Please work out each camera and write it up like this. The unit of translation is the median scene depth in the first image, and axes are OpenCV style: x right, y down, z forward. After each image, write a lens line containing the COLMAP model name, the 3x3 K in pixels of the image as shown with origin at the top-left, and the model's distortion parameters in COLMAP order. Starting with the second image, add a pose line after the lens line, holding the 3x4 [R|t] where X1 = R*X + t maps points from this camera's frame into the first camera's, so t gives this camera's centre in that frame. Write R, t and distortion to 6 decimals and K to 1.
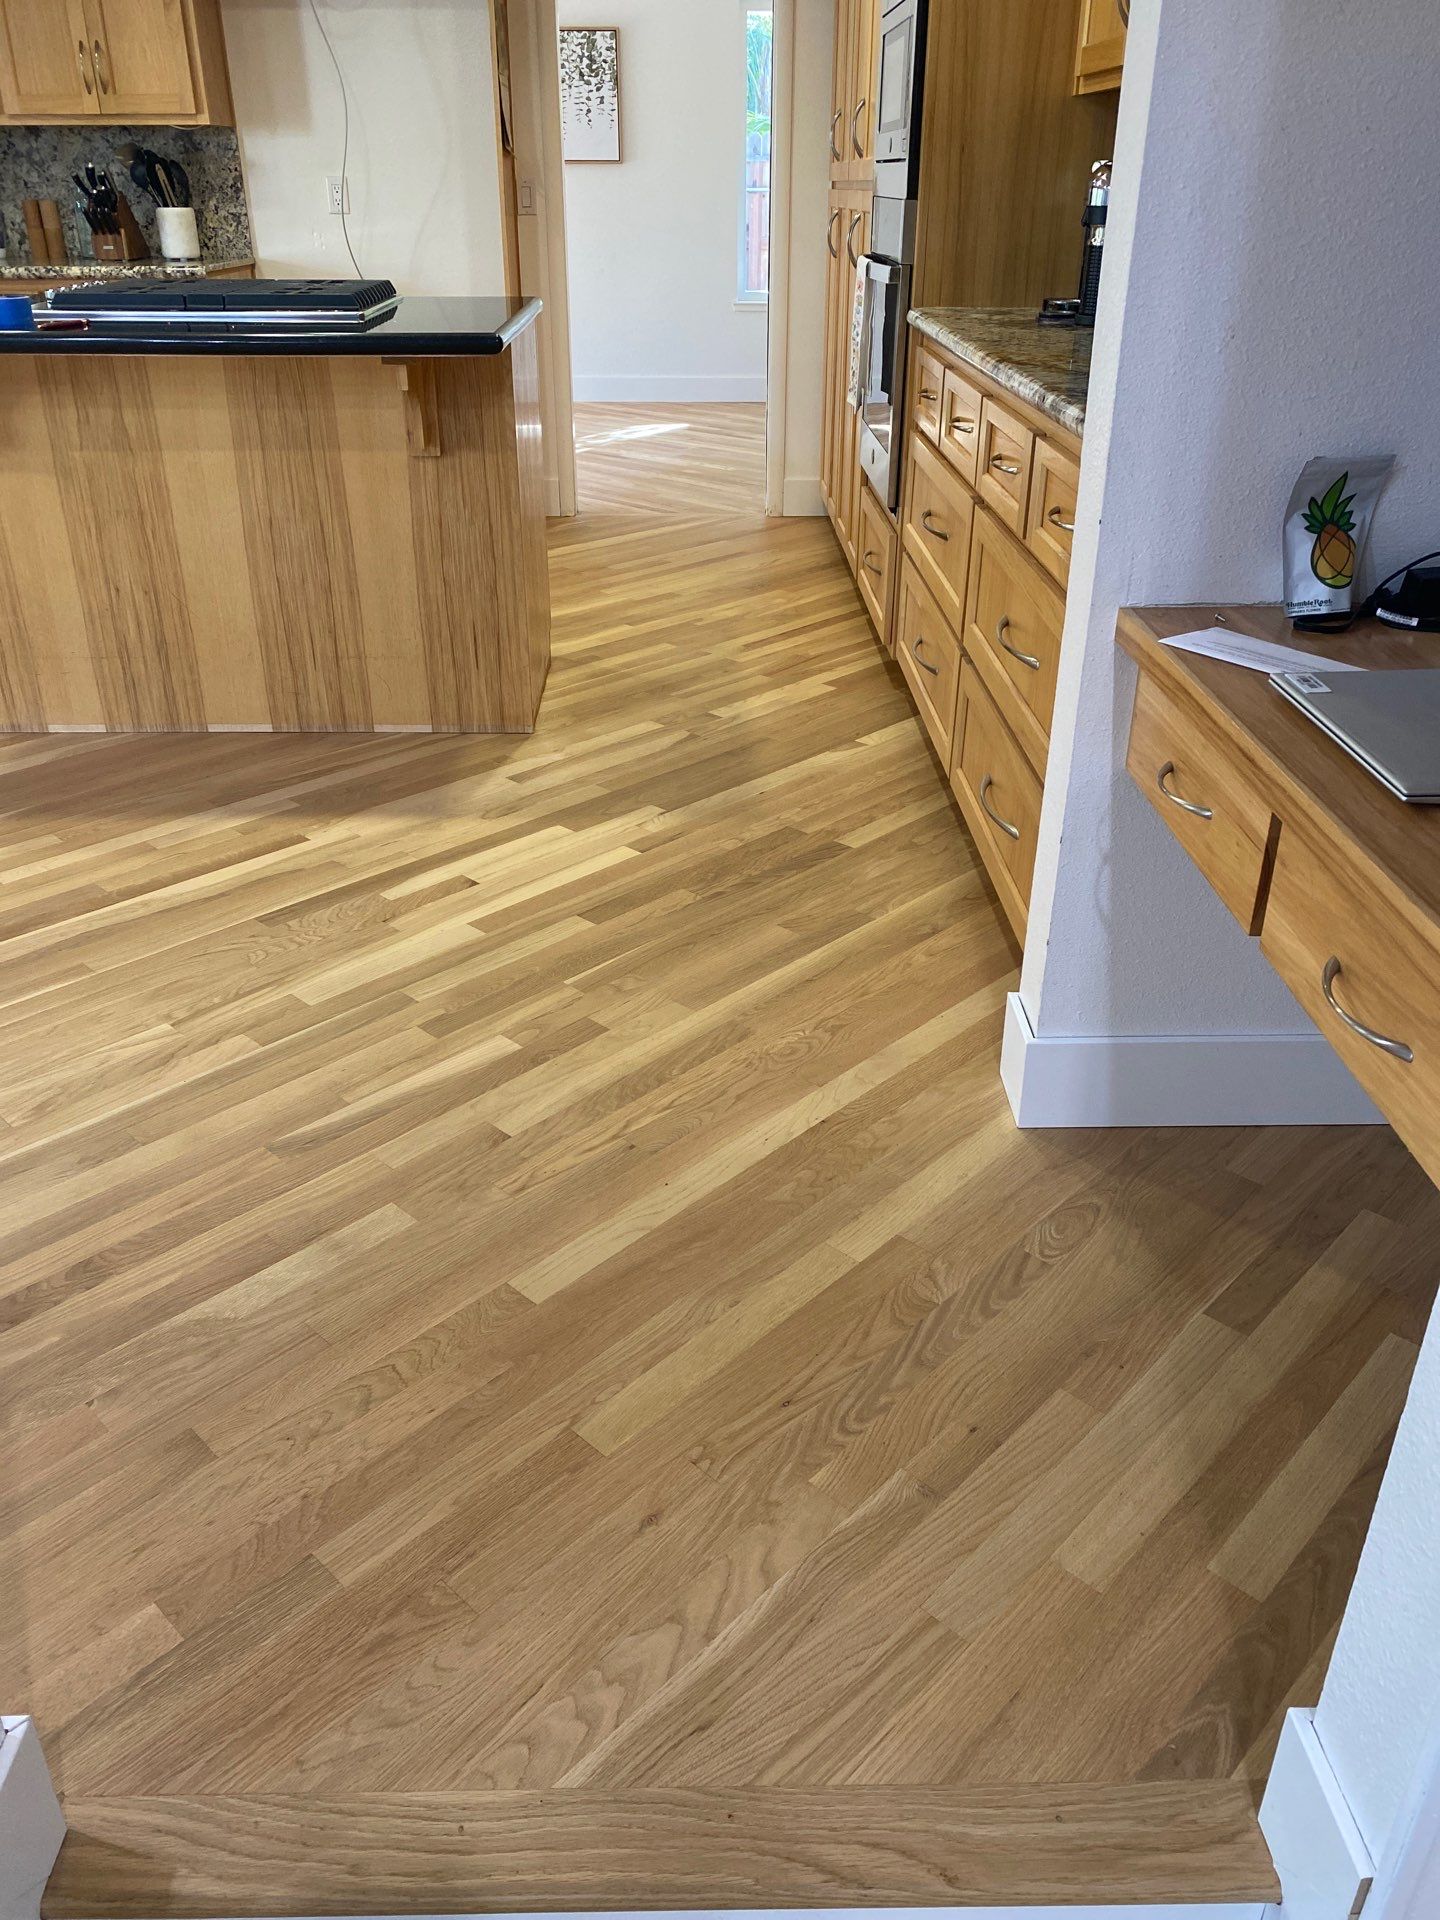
lens RADIAL K [[1455.7, 0, 720.0], [0, 1455.7, 960.0], [0, 0, 1]] dist [0.039389, -0.039567]
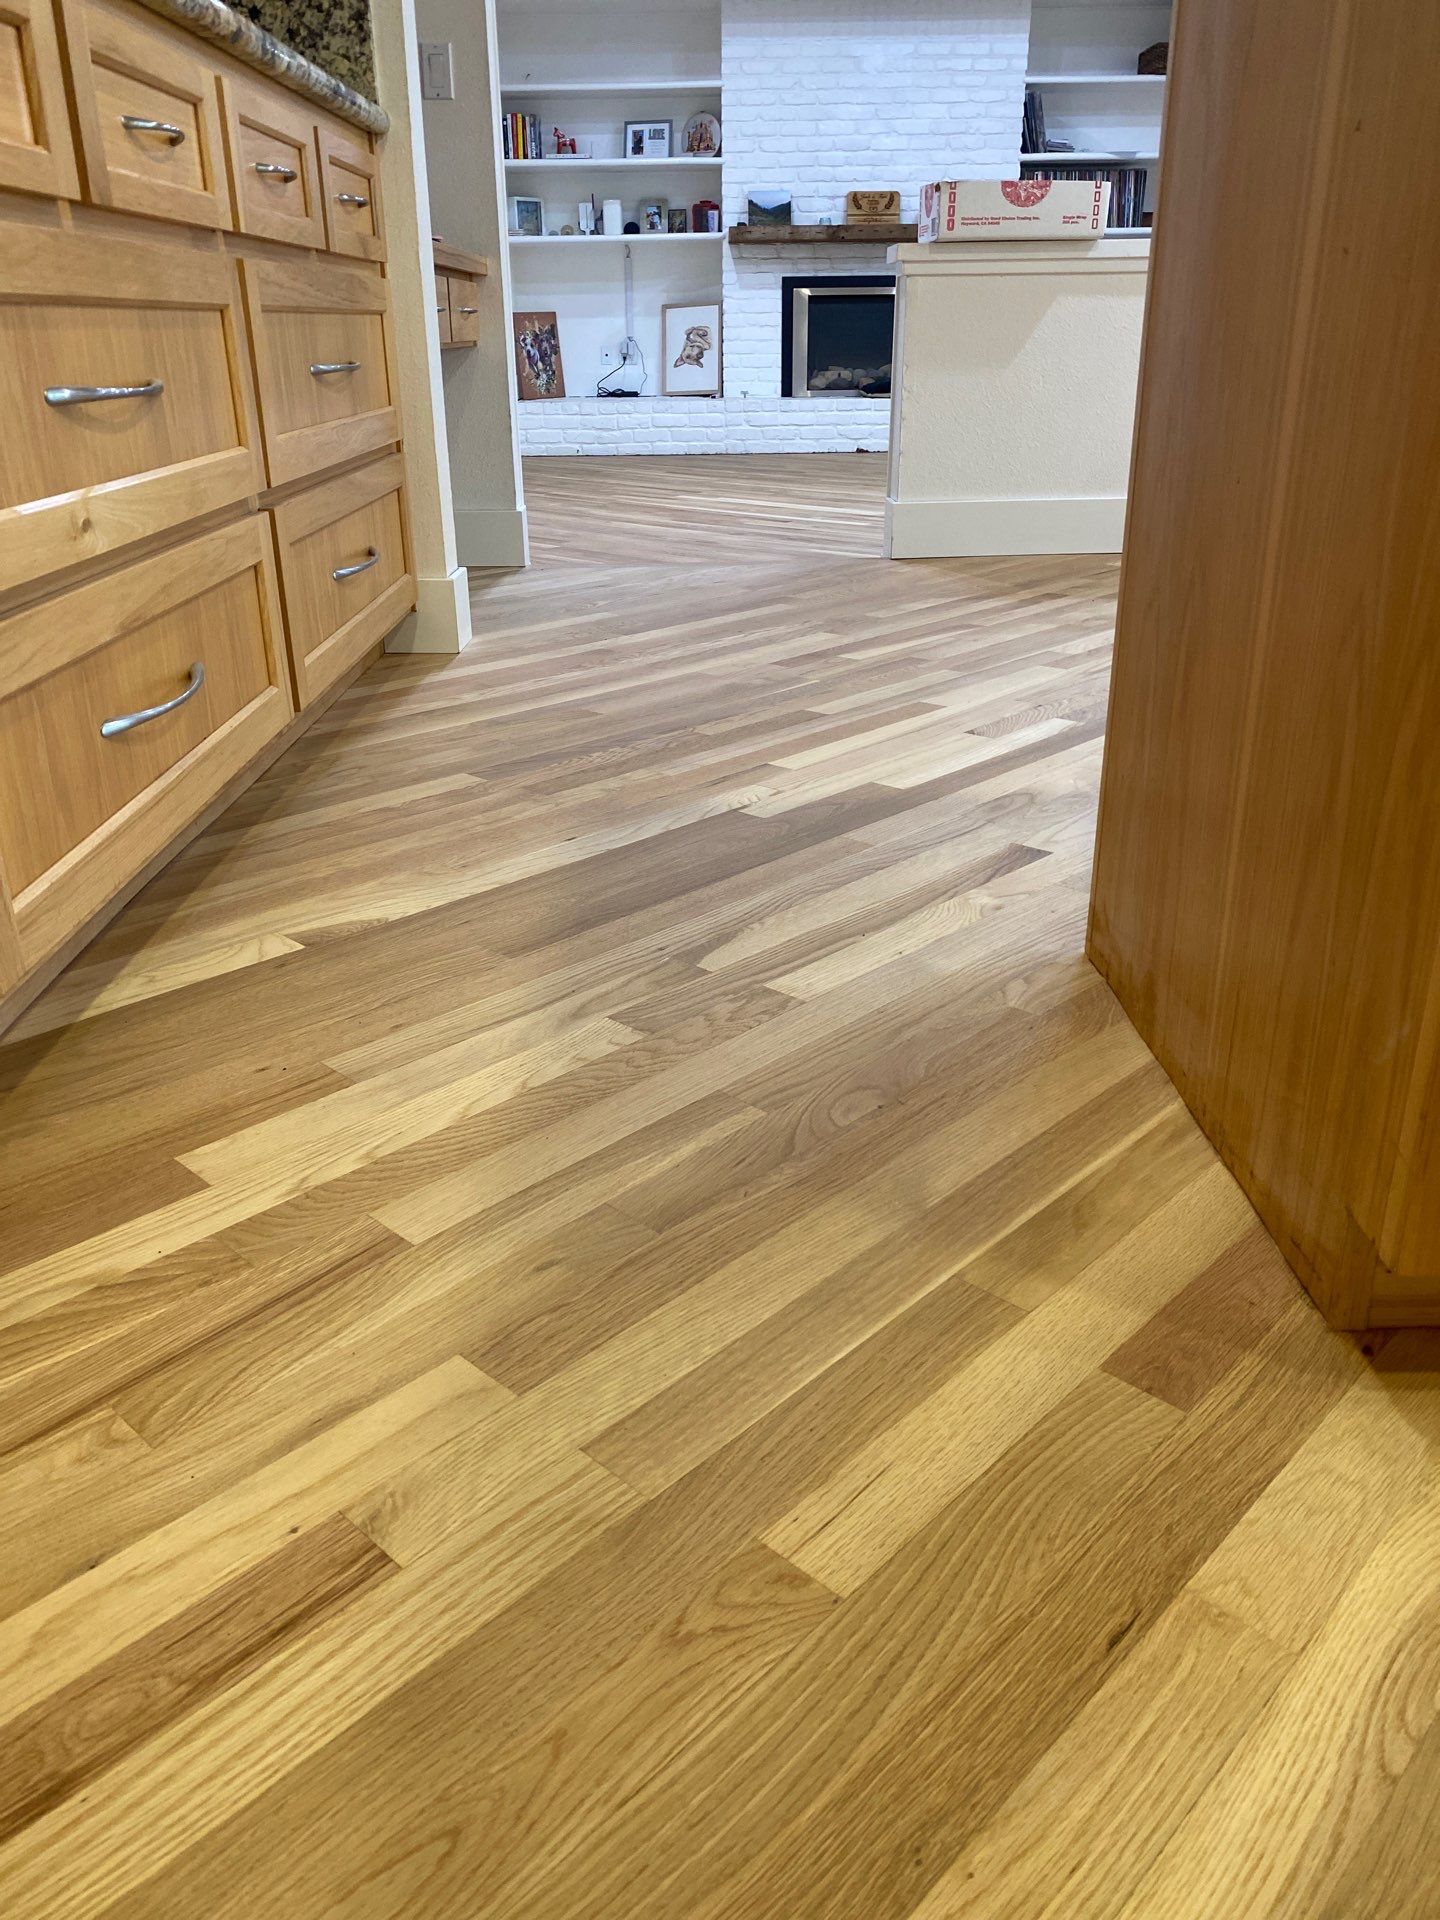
lens RADIAL K [[1442.6, 0, 720.0], [0, 1442.6, 960.0], [0, 0, 1]] dist [0.112228, -0.259041]
pose [[-0.999950, 0.004533, 0.008858, -0.032847], [0.009743, 0.626982, 0.778973, -0.508628], [-0.002023, 0.779020, -0.626995, 1.358924]]
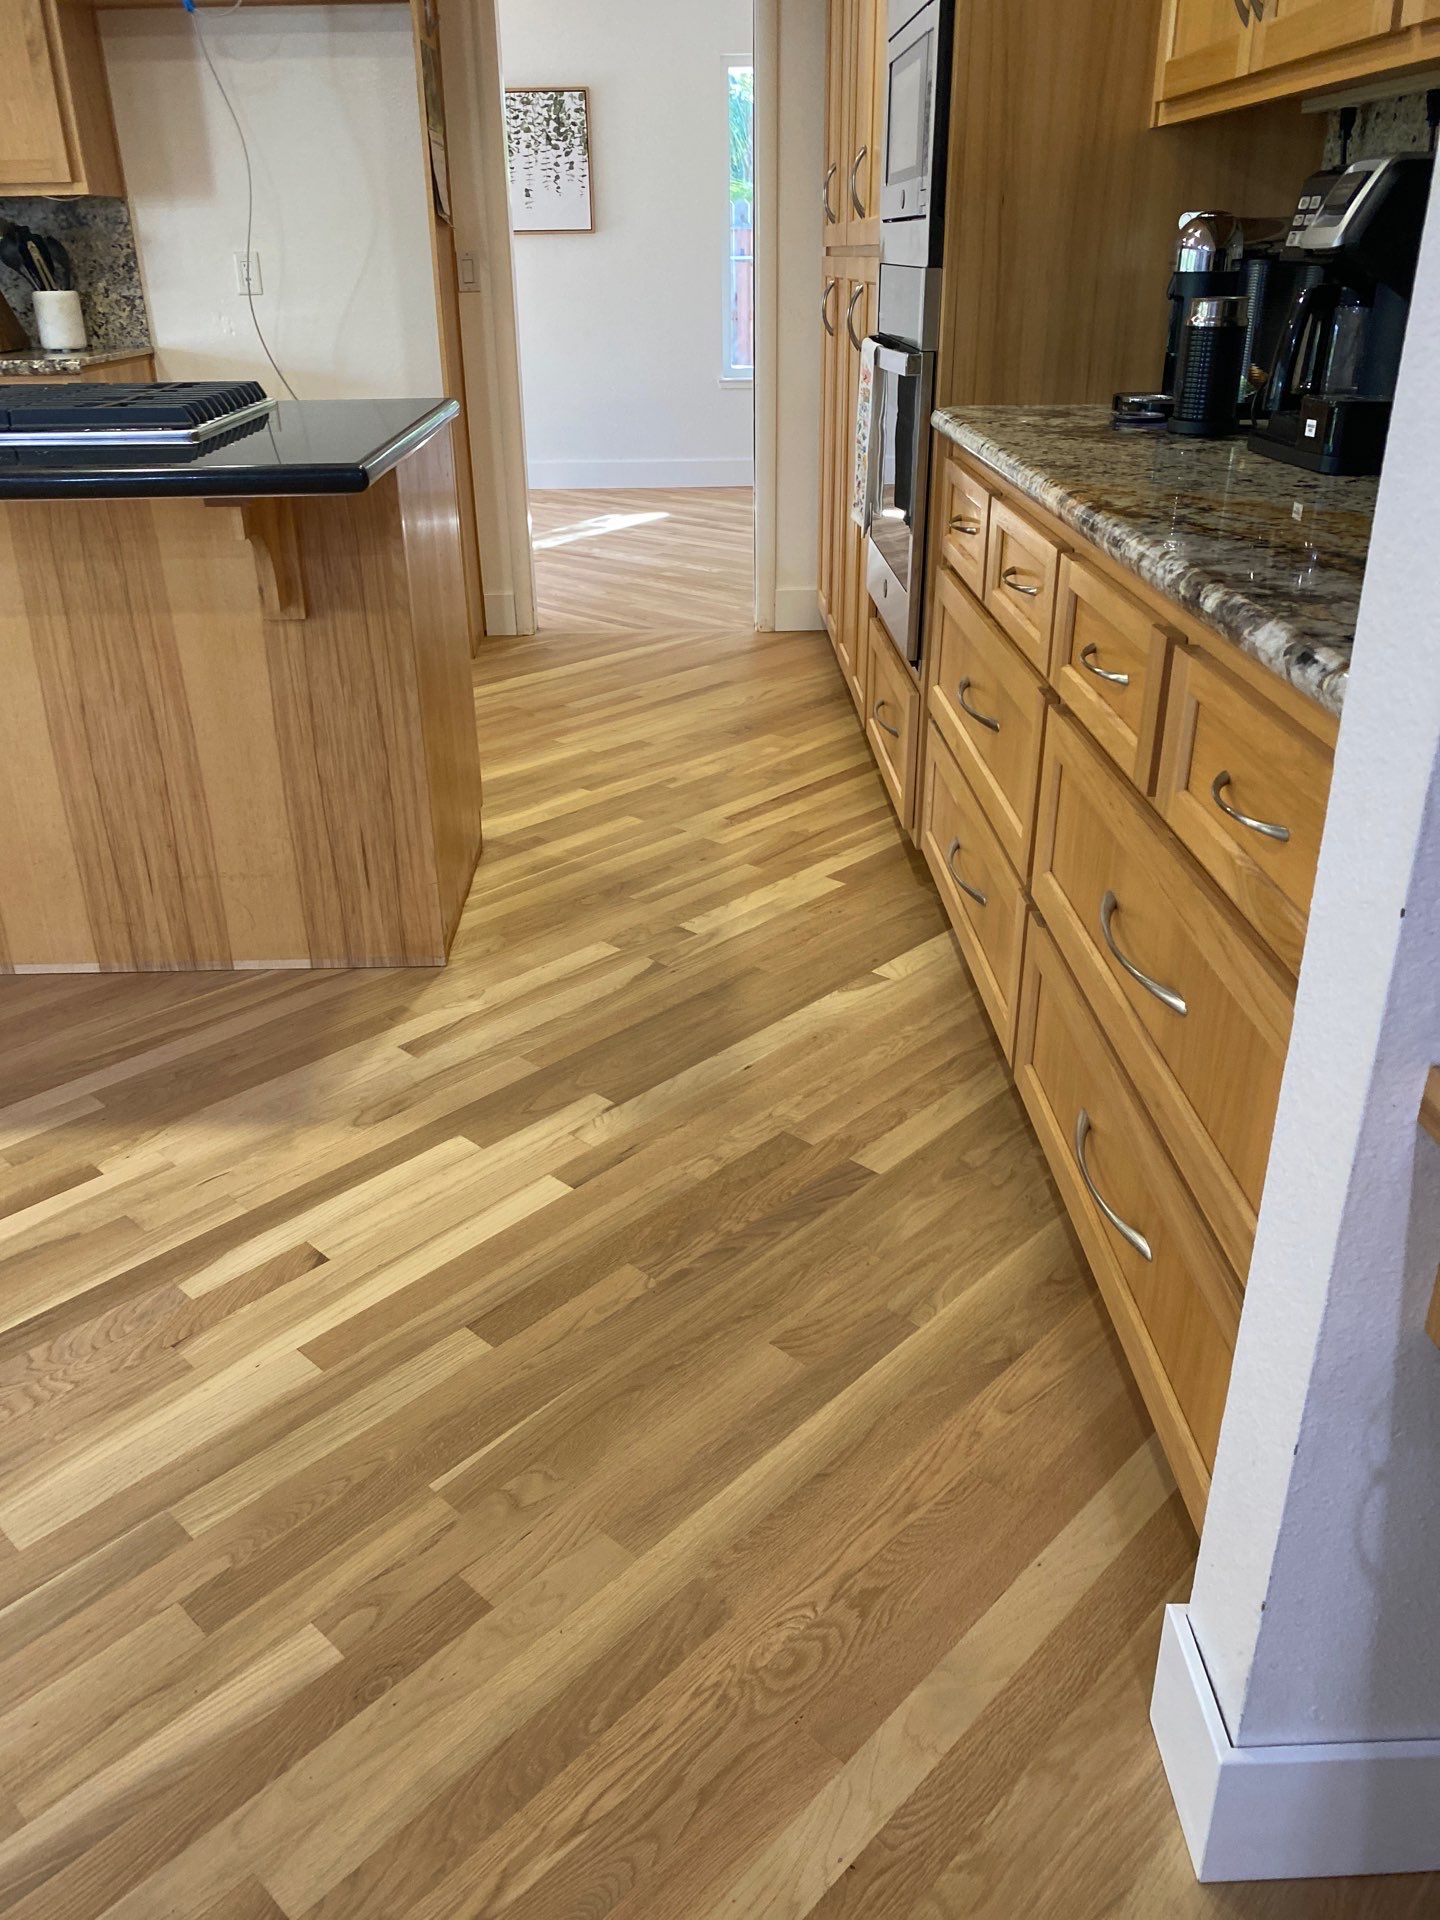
lens RADIAL K [[1456.8, 0, 711.0], [0, 1456.8, 961.7], [0, 0, 1]] dist [0.032973, -0.035101]
pose [[0.999872, -0.013987, -0.007705, 0.016623], [0.013698, 0.999243, -0.036408, -0.139120], [0.008208, 0.036298, 0.999307, 0.265203]]
